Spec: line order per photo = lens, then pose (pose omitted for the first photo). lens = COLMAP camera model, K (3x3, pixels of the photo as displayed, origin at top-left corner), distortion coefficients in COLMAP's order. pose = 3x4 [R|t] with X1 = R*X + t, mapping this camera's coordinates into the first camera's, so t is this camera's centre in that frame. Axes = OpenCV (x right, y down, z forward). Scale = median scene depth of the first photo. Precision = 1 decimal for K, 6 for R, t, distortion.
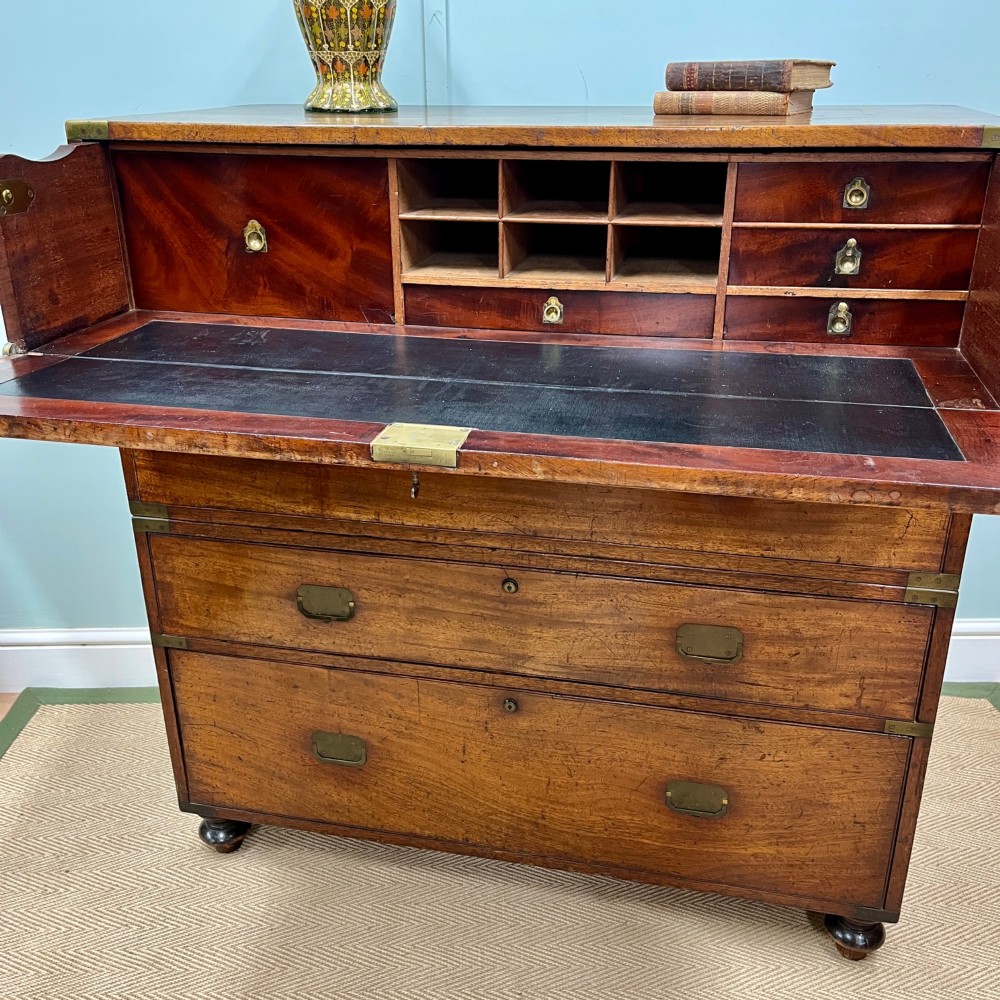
lens RADIAL K [[1027.4, 0, 495.0], [0, 1027.4, 510.0], [0, 0, 1]] dist [0.023631, 0.000000]
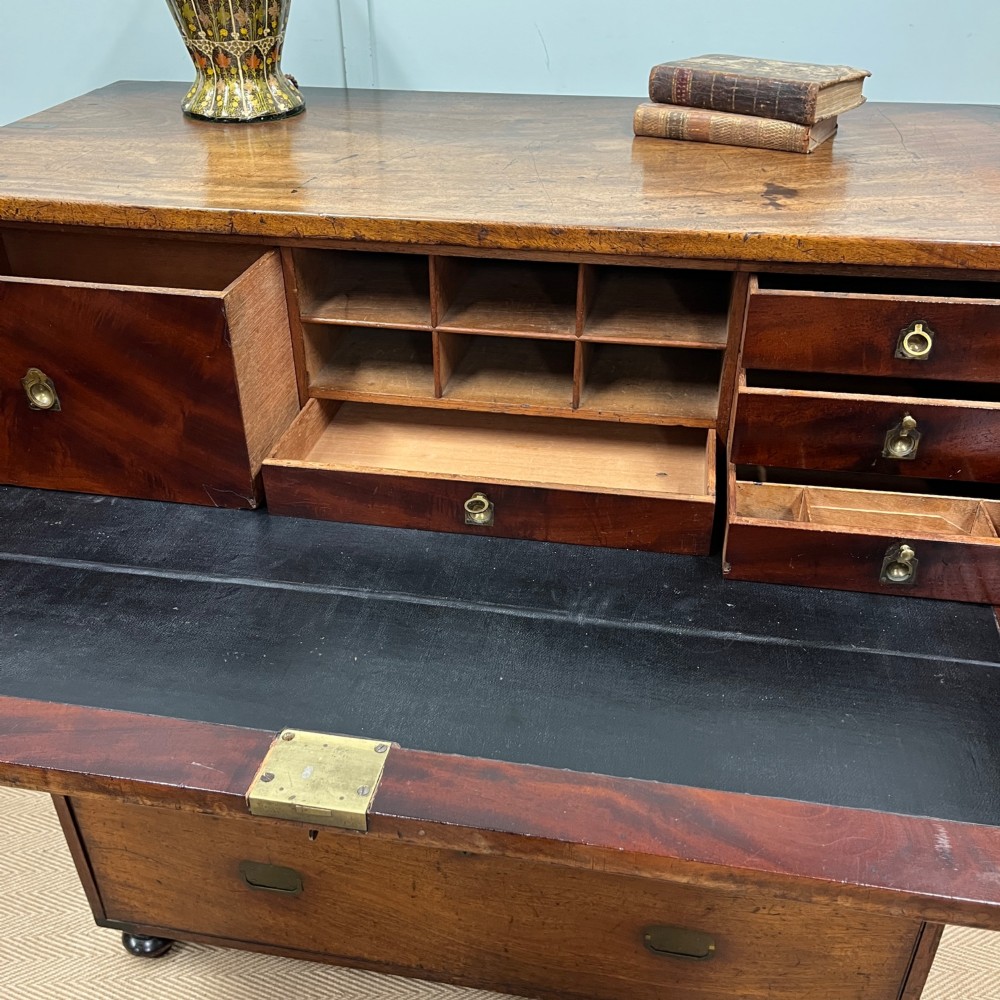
lens RADIAL K [[1027.4, 0, 501.0], [0, 1027.4, 510.8], [0, 0, 1]] dist [0.023631, 0.000000]
pose [[0.999143, -0.022436, 0.034770, 0.023188], [0.016739, 0.987579, 0.156230, -0.245933], [-0.037843, -0.155514, 0.987109, 0.212951]]
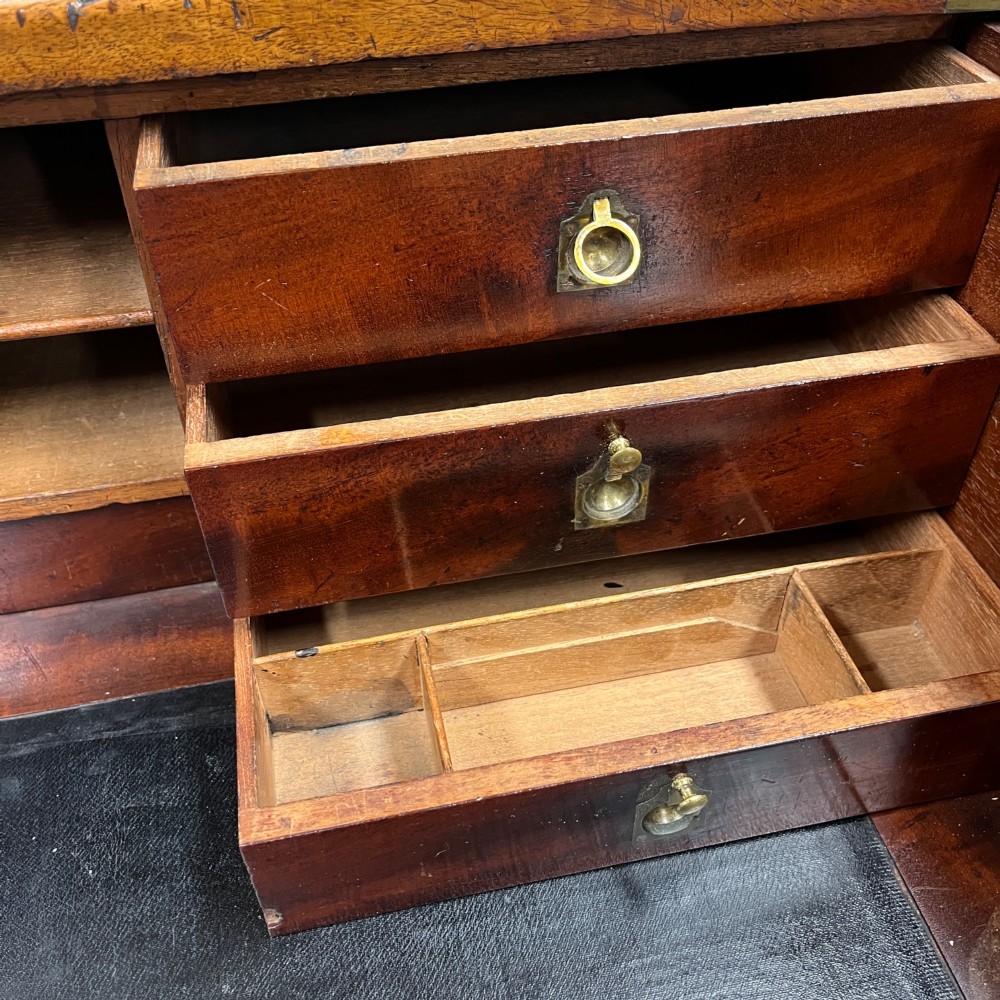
lens RADIAL K [[1027.4, 0, 489.3], [0, 1027.4, 501.8], [0, 0, 1]] dist [0.023631, 0.000000]
pose [[0.908327, -0.281106, 0.309712, 0.217740], [0.170840, 0.925240, 0.338739, -0.282492], [-0.381780, -0.254775, 0.888445, 0.705153]]
